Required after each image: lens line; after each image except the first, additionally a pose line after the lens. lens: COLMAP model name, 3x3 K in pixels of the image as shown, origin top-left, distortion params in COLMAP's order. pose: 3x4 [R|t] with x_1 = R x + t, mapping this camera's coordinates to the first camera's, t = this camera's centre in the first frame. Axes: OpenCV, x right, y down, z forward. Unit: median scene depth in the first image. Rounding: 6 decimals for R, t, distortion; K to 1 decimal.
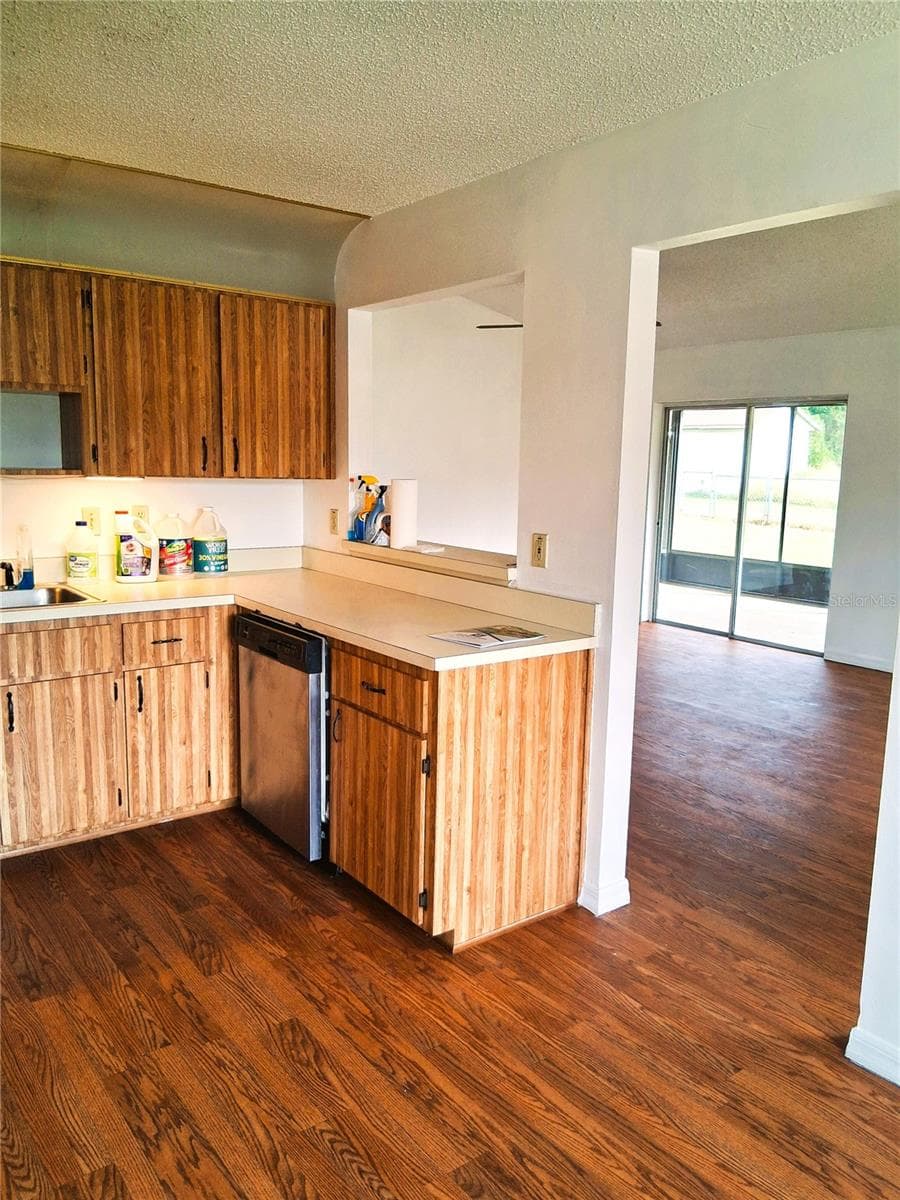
lens RADIAL K [[935.8, 0, 452.8], [0, 935.8, 597.9], [0, 0, 1]] dist [0.050266, -0.046410]
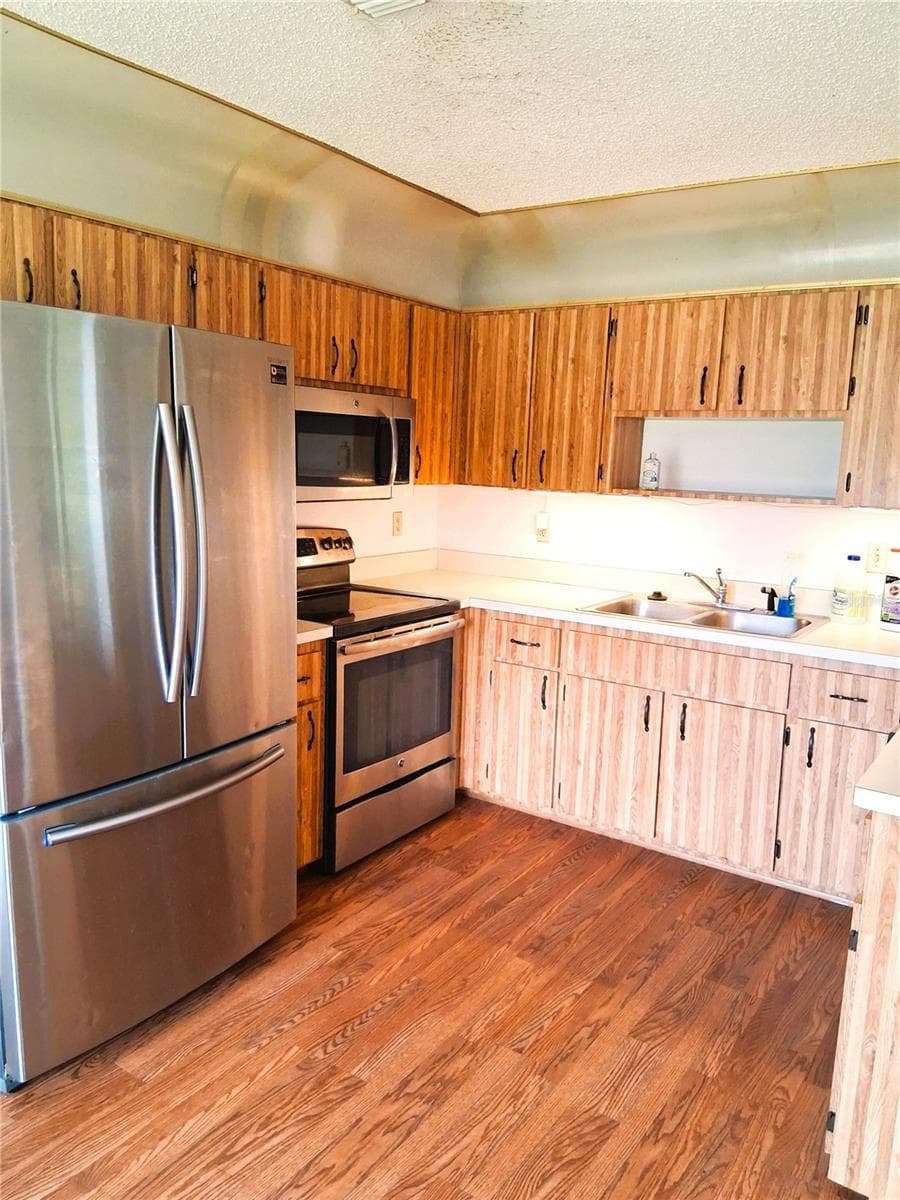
lens RADIAL K [[935.8, 0, 455.2], [0, 935.8, 600.1], [0, 0, 1]] dist [0.050266, -0.046410]
pose [[0.336829, 0.145026, -0.930330, 0.389393], [-0.175490, 0.980423, 0.089298, -0.059803], [0.925067, 0.133185, 0.355685, 0.357477]]
